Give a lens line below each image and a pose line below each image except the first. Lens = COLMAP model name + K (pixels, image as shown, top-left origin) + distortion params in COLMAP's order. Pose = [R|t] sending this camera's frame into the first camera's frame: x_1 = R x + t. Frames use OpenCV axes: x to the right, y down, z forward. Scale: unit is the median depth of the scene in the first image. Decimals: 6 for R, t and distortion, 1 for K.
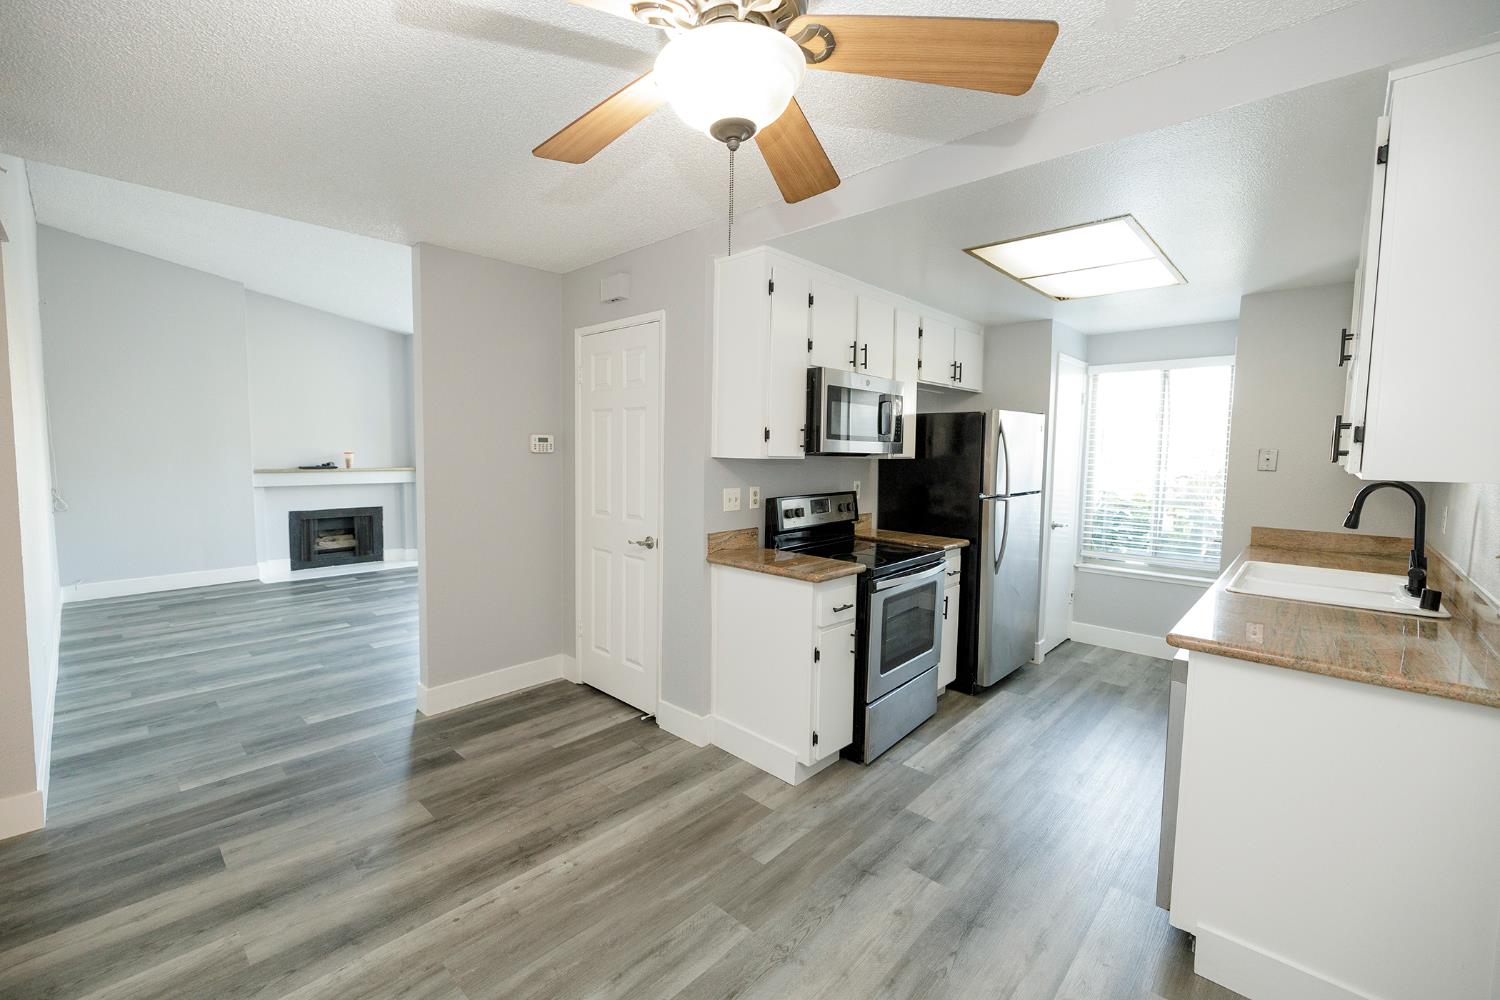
lens RADIAL K [[626.3, 0, 743.6], [0, 626.3, 498.0], [0, 0, 1]] dist [0.001701, -0.001108]
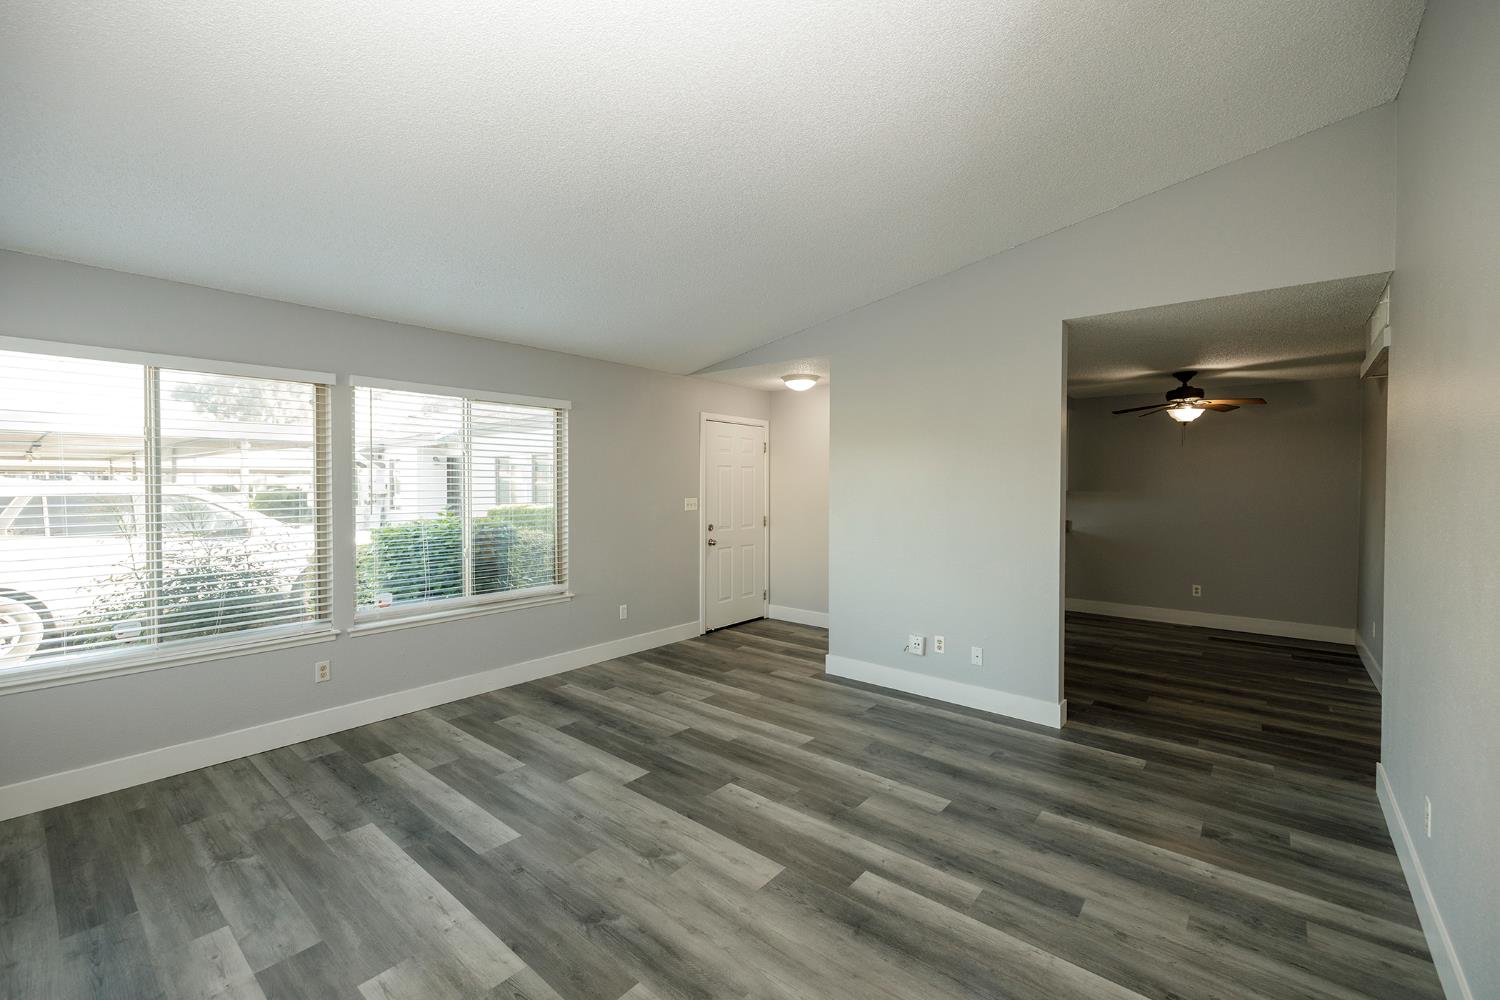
lens RADIAL K [[626.3, 0, 743.4], [0, 626.3, 492.2], [0, 0, 1]] dist [0.001701, -0.001108]
pose [[-0.055992, -0.028178, 0.998034, -1.851823], [0.076555, 0.996538, 0.032431, -0.185418], [-0.995492, 0.078220, -0.053641, 1.855880]]
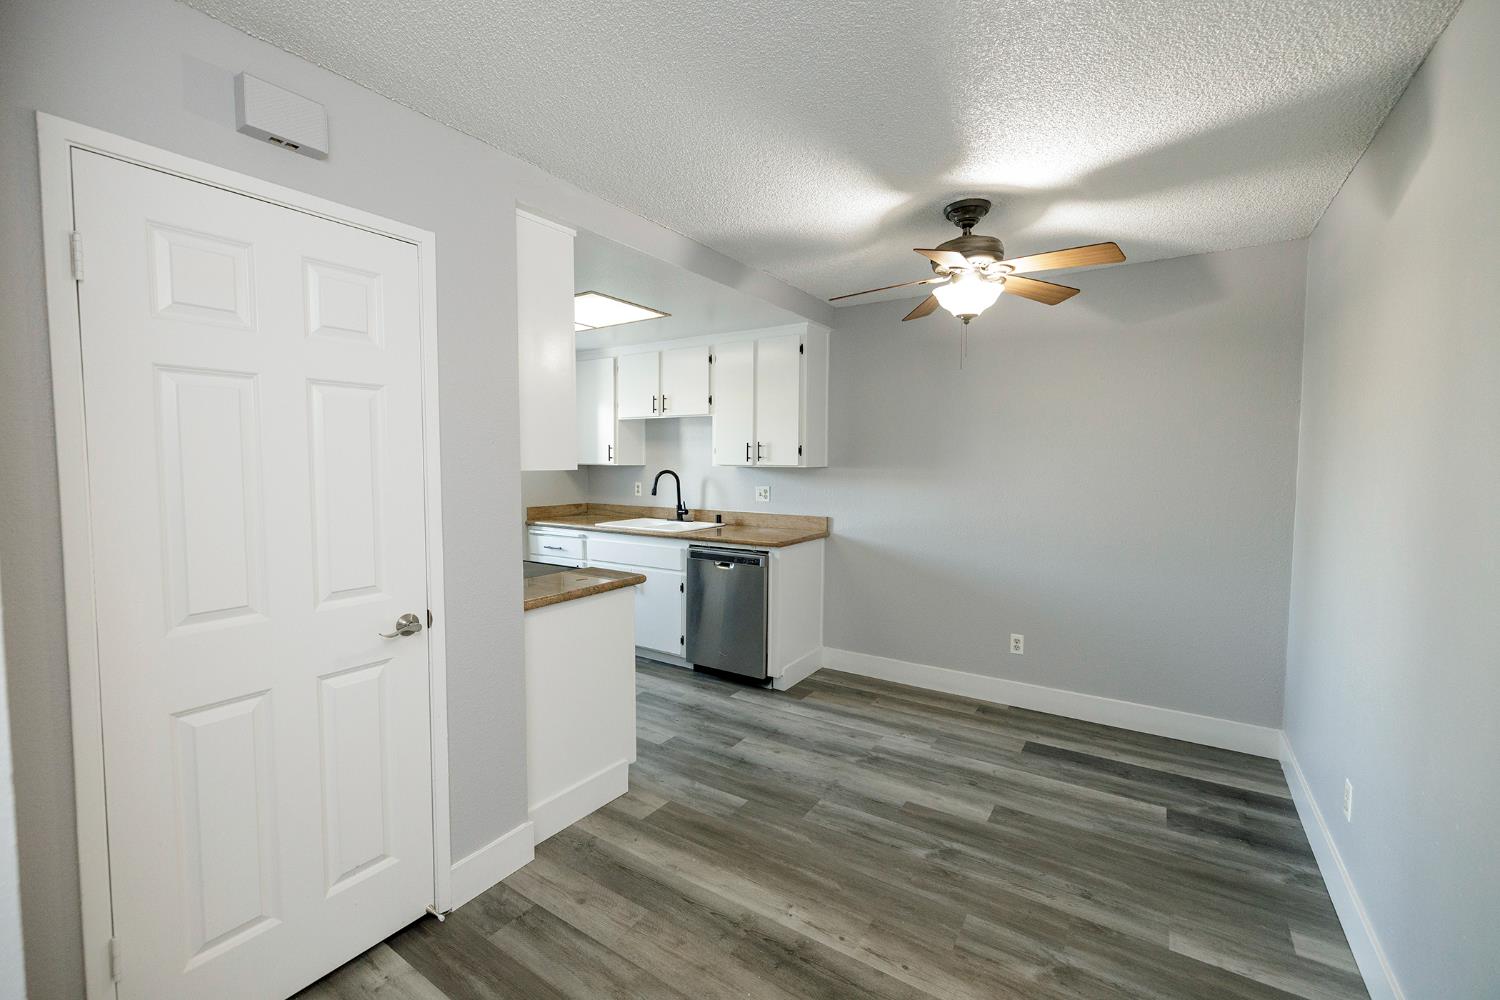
lens RADIAL K [[626.3, 0, 738.8], [0, 626.3, 496.9], [0, 0, 1]] dist [0.001701, -0.001108]
pose [[-0.163309, -0.071858, 0.983955, -0.819706], [0.072243, 0.993795, 0.084567, -0.077719], [-0.983926, 0.084894, -0.157105, 0.847539]]
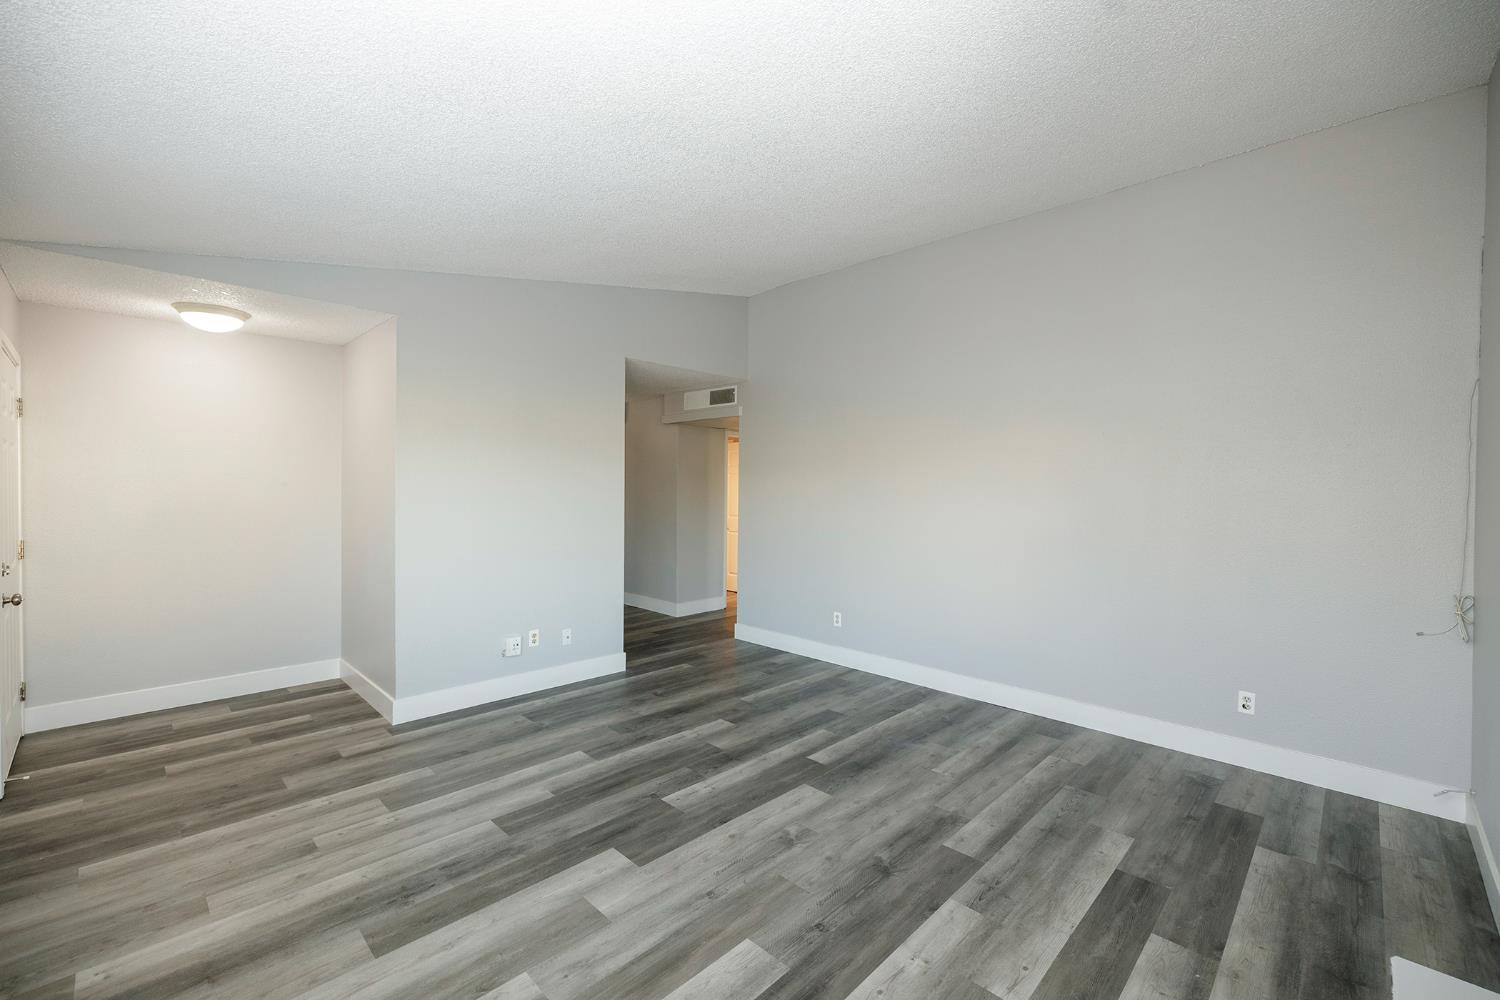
lens RADIAL K [[626.3, 0, 742.8], [0, 626.3, 494.7], [0, 0, 1]] dist [0.001701, -0.001108]
pose [[-0.999395, -0.023657, 0.025476, -0.960757], [-0.021137, 0.995252, 0.095008, -0.244936], [-0.027602, 0.094412, -0.995150, 2.798858]]
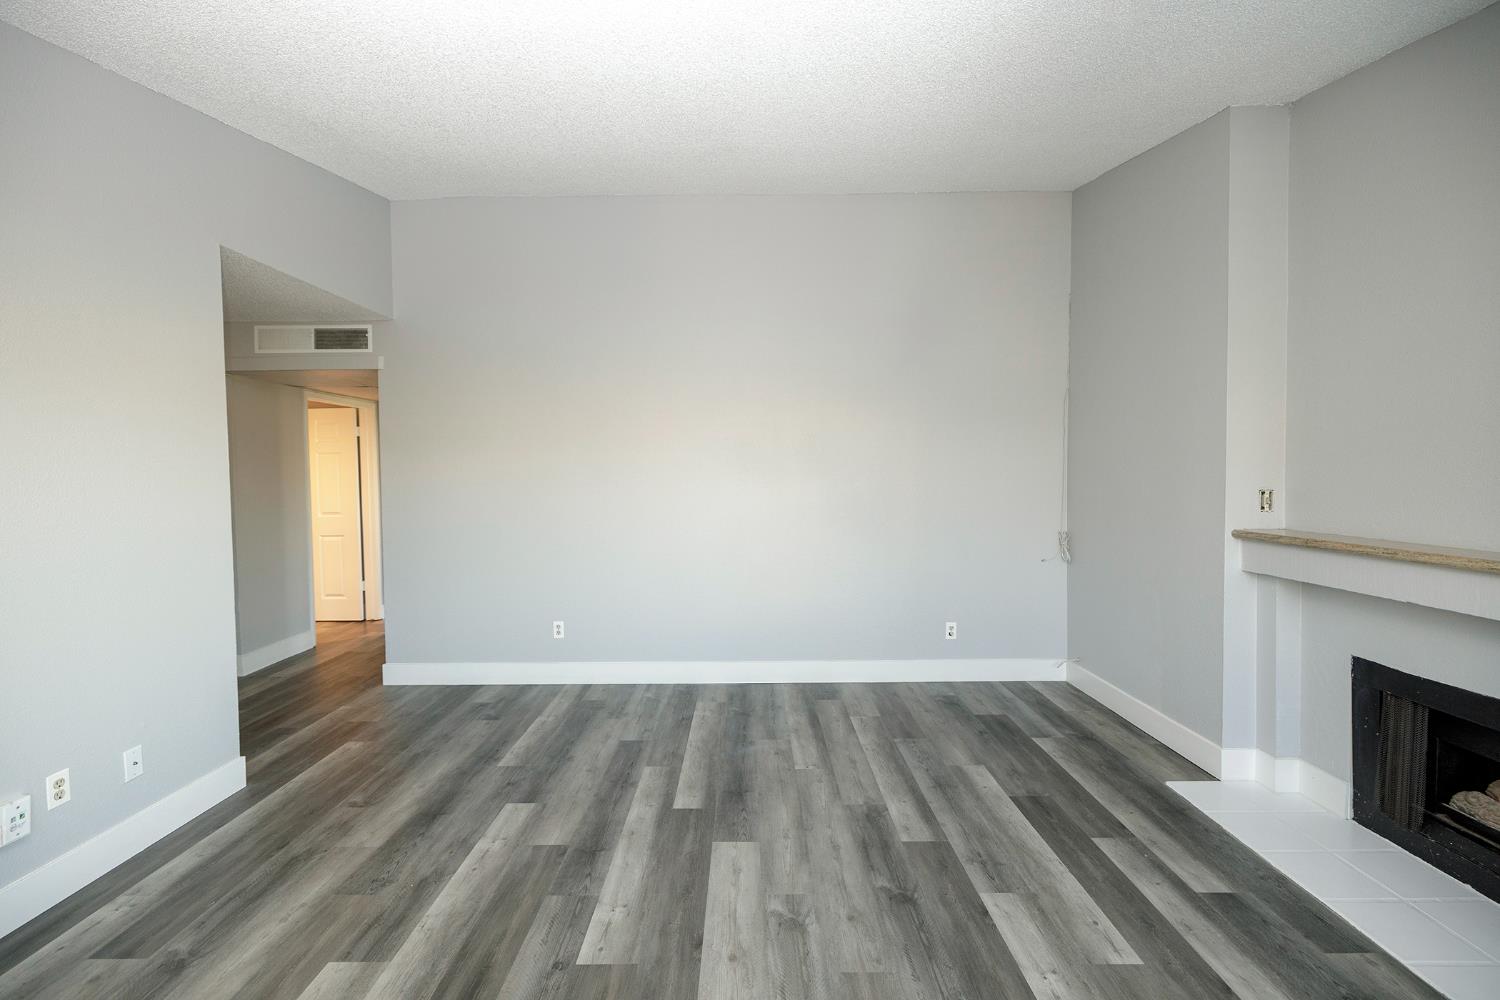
lens RADIAL K [[626.3, 0, 742.5], [0, 626.3, 493.4], [0, 0, 1]] dist [0.001701, -0.001108]
pose [[-0.733464, 0.017862, -0.679493, -0.524041], [-0.056013, 0.994667, 0.086609, -0.195410], [0.677416, 0.101585, -0.728552, 2.376909]]
